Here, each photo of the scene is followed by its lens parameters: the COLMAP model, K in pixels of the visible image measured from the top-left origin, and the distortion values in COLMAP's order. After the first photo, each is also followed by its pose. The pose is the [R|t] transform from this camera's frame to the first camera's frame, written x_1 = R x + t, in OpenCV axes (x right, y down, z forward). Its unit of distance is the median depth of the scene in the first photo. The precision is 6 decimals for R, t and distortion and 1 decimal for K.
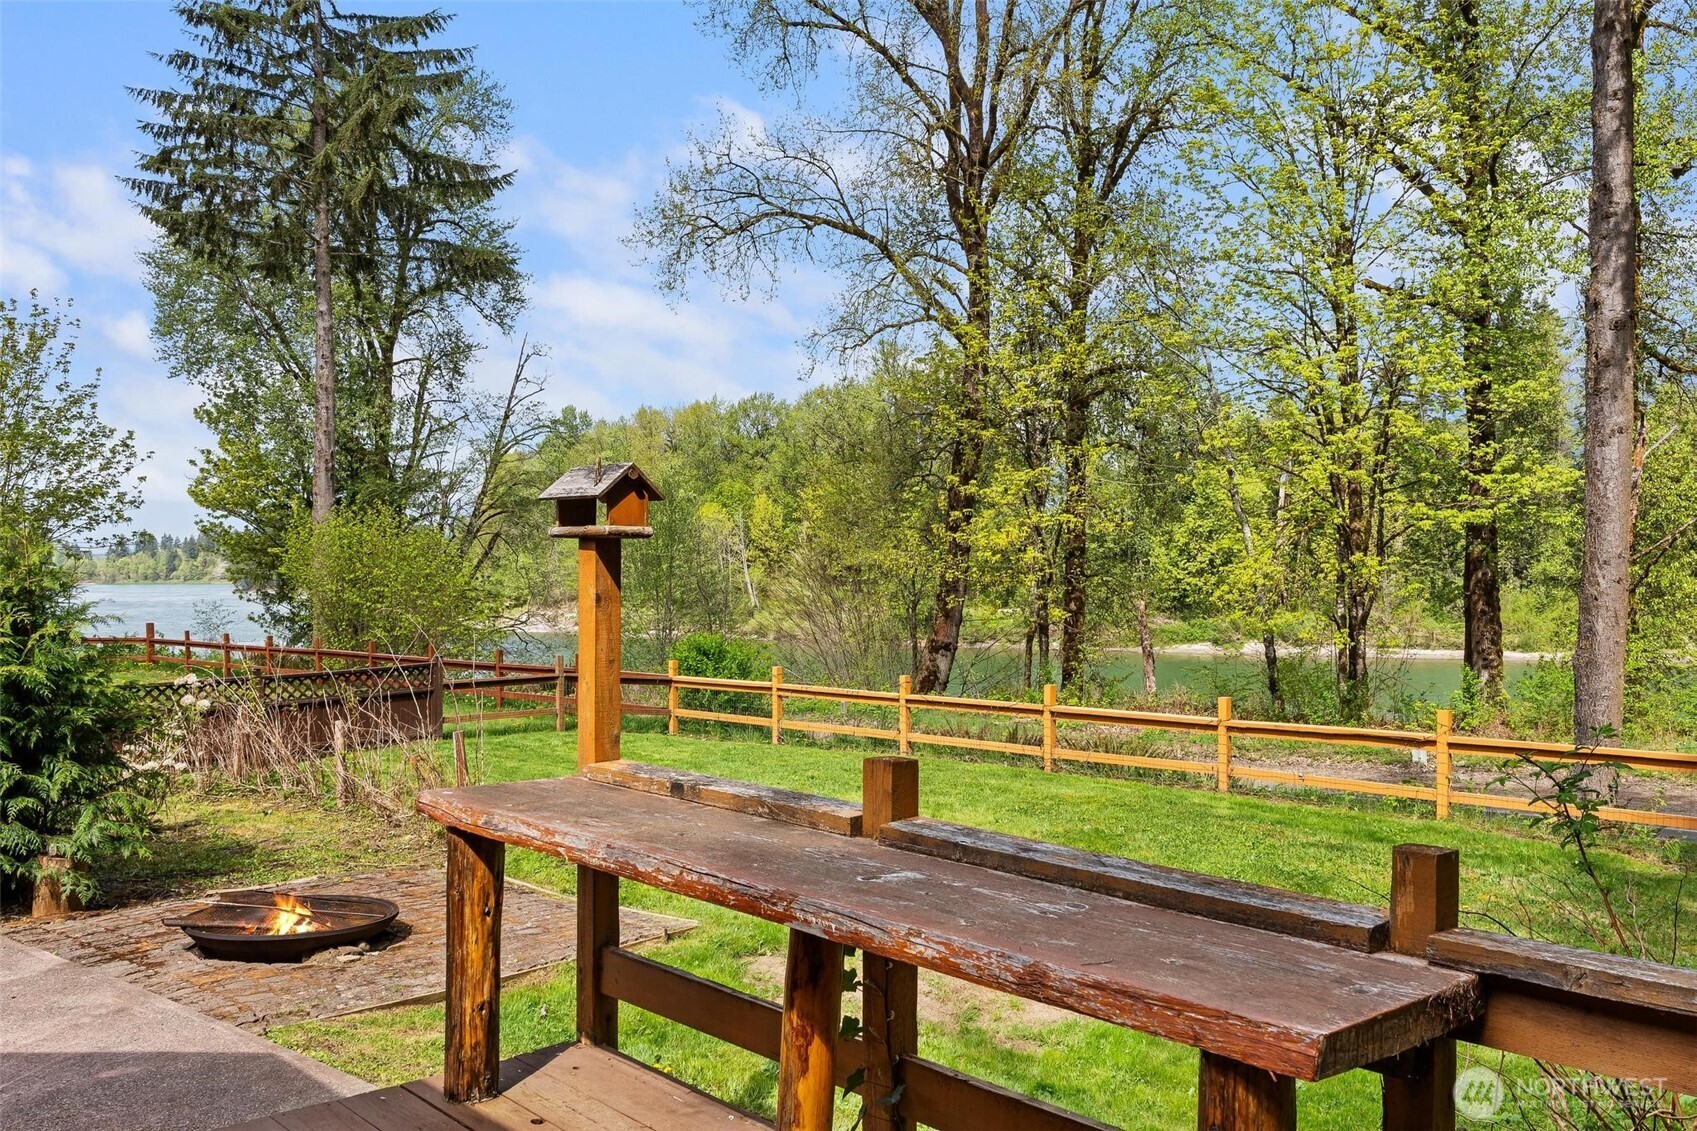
lens RADIAL K [[1414.7, 0, 860.6], [0, 1414.7, 621.8], [0, 0, 1]] dist [0.011255, 0.007342]
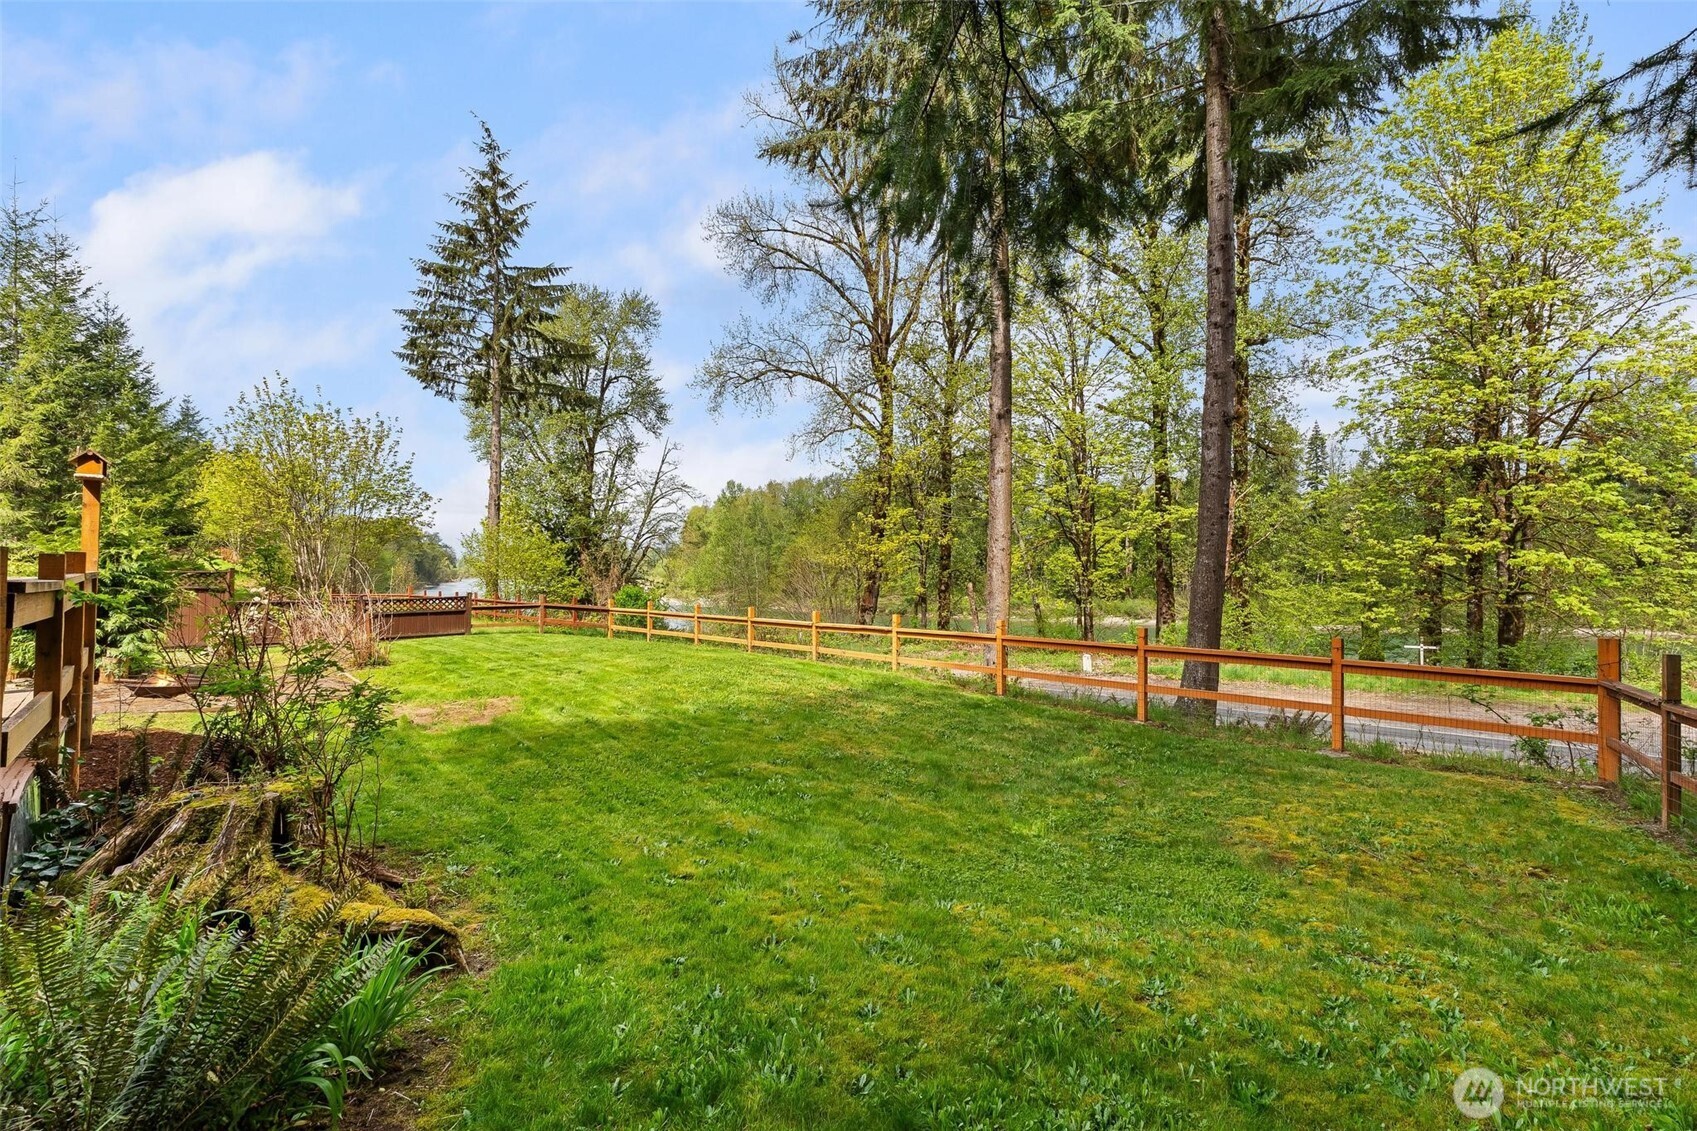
lens RADIAL K [[818.4, 0, 866.9], [0, 818.4, 570.3], [0, 0, 1]] dist [0.002828, 0.000996]
pose [[0.998105, 0.007446, -0.061088, 0.125671], [-0.010137, 0.998986, -0.043862, 0.014903], [0.060700, 0.044398, 0.997168, -0.033405]]
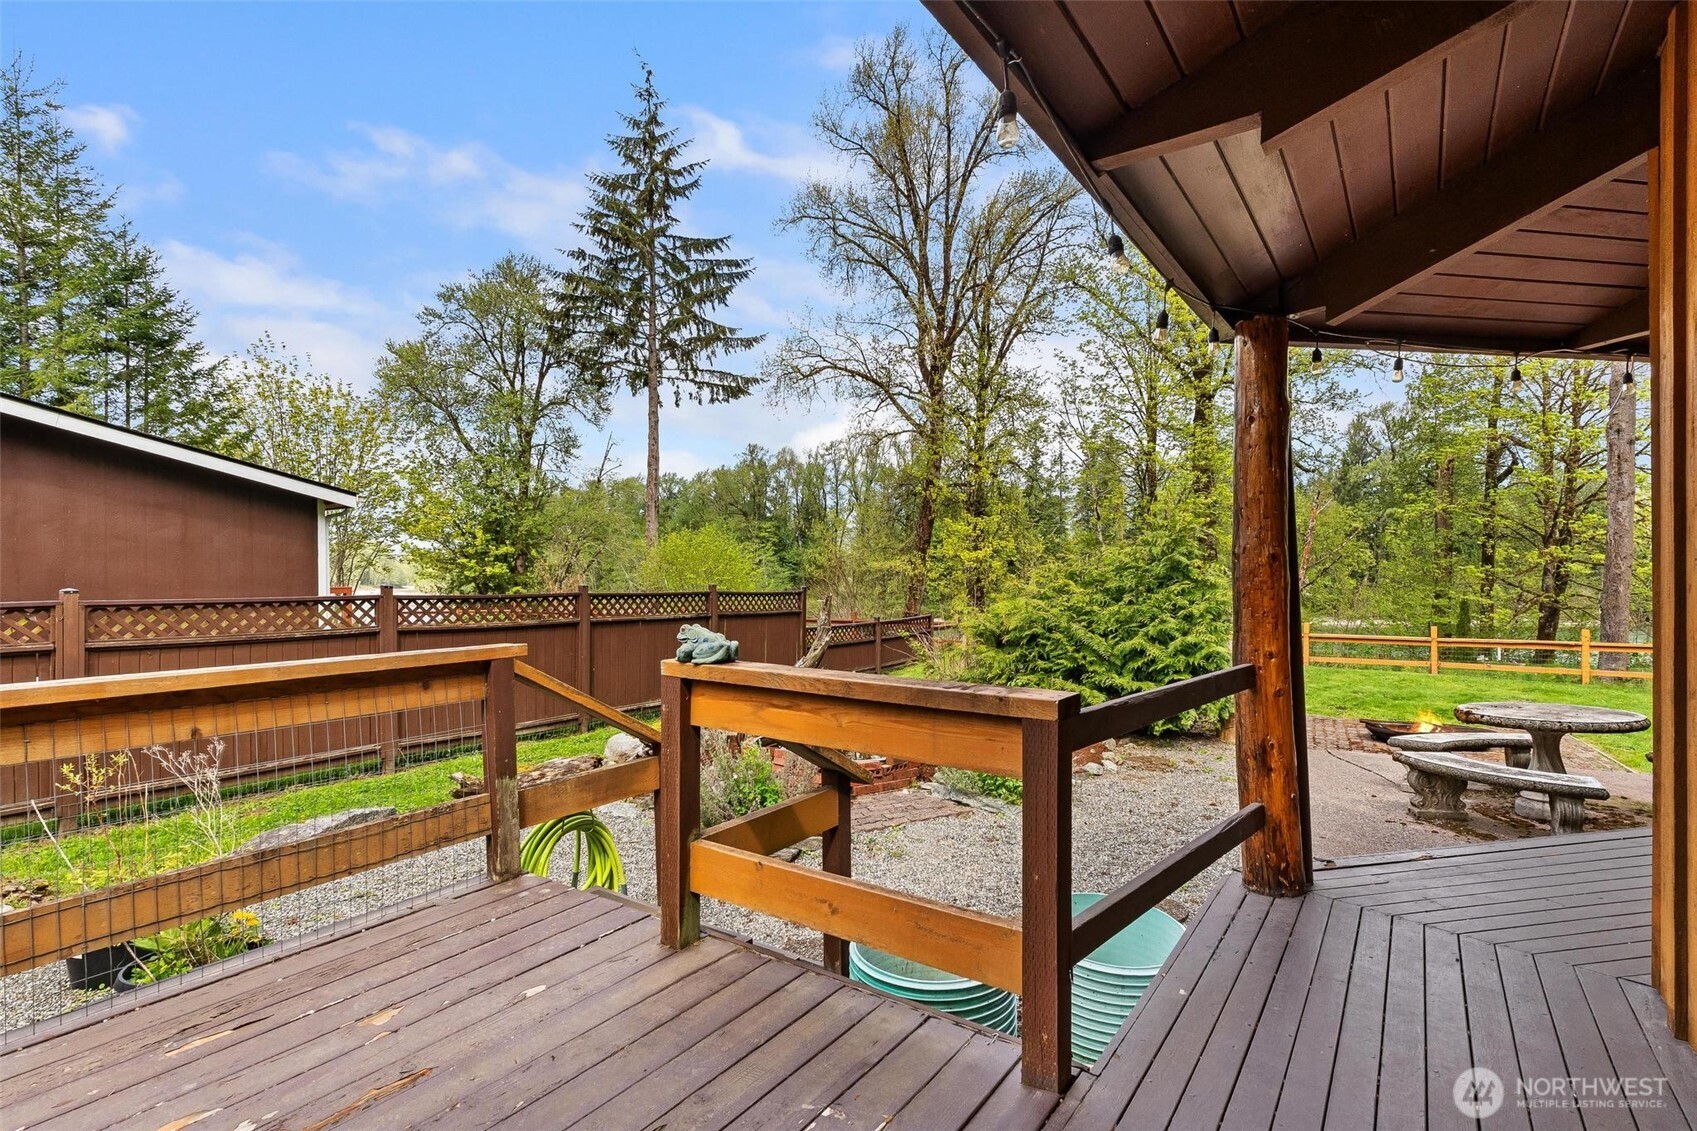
lens RADIAL K [[818.4, 0, 841.5], [0, 818.4, 568.0], [0, 0, 1]] dist [0.002828, 0.000996]
pose [[0.980454, 0.004091, 0.196706, -0.241392], [0.005597, 0.998799, -0.048667, 0.004740], [-0.196669, 0.048816, 0.979254, 0.031998]]
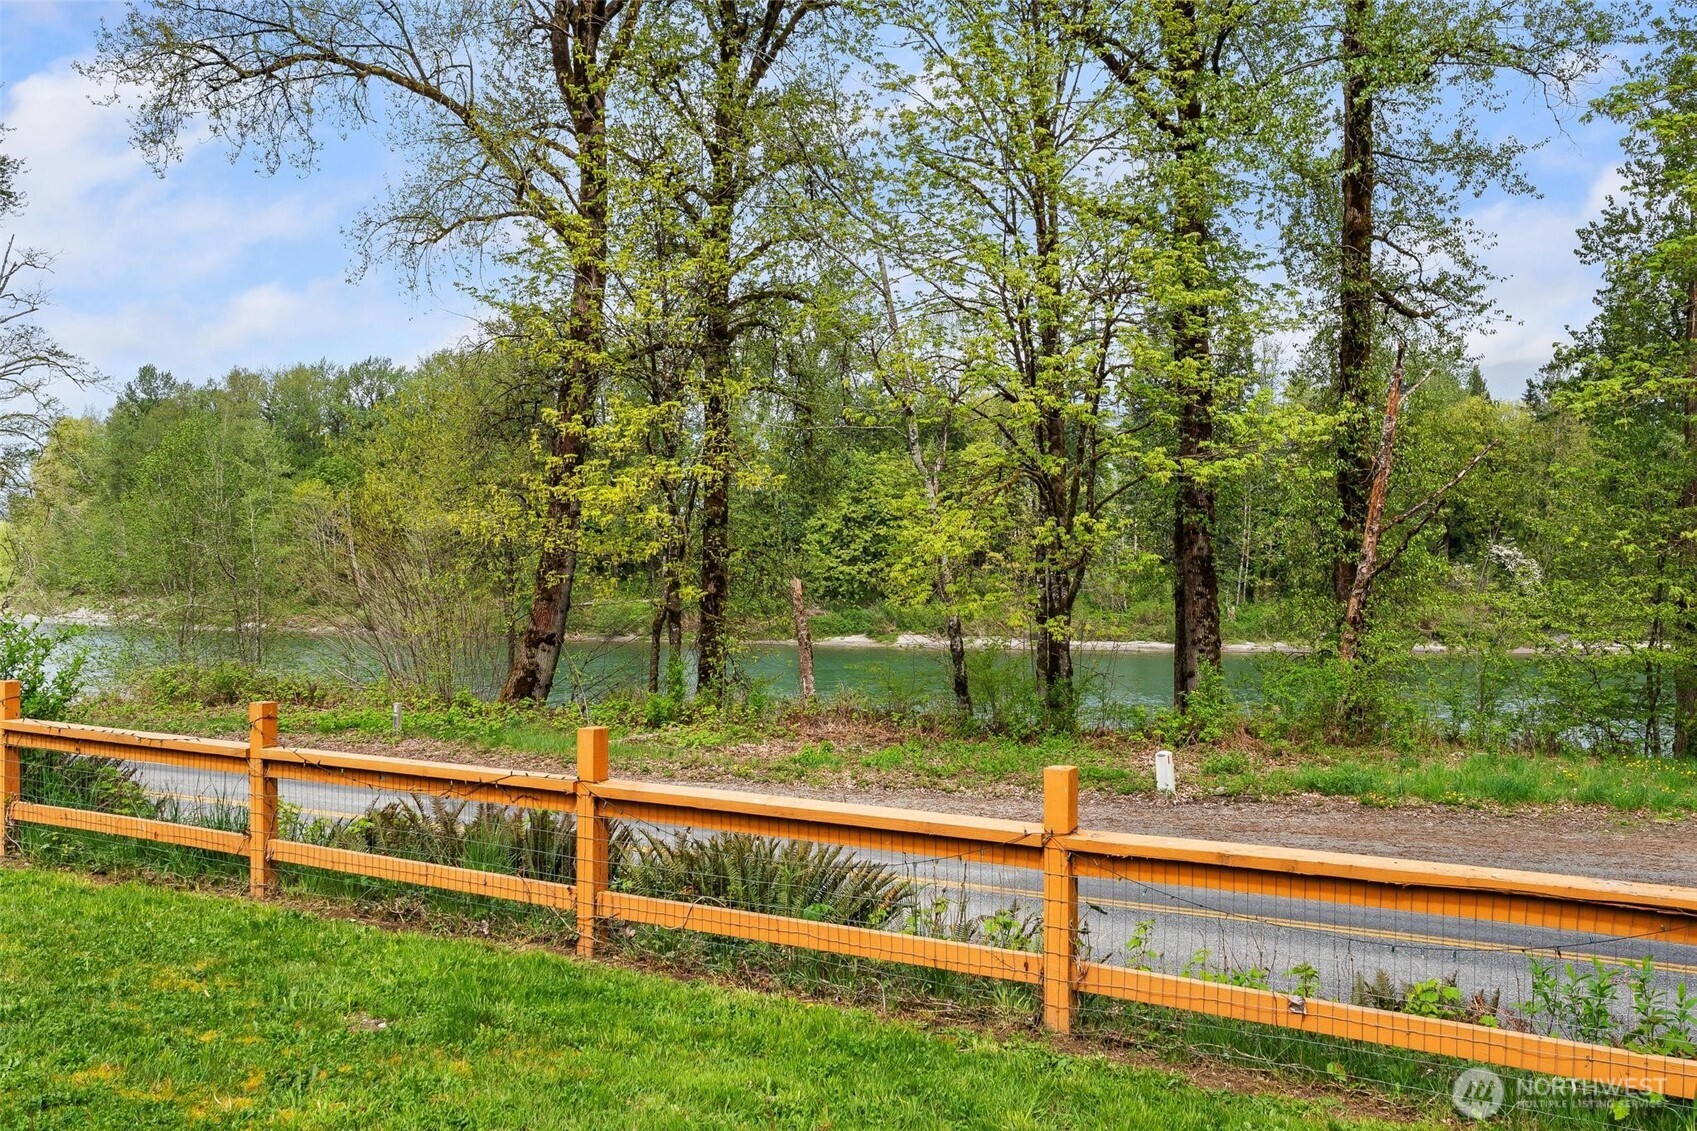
lens RADIAL K [[1428.6, 0, 859.2], [0, 1428.6, 573.2], [0, 0, 1]] dist [-0.001411, -0.006064]
pose [[0.970545, 0.007192, 0.240814, 0.038769], [-0.000092, 0.999565, -0.029483, 0.004943], [-0.240921, 0.028593, 0.970123, 0.211644]]
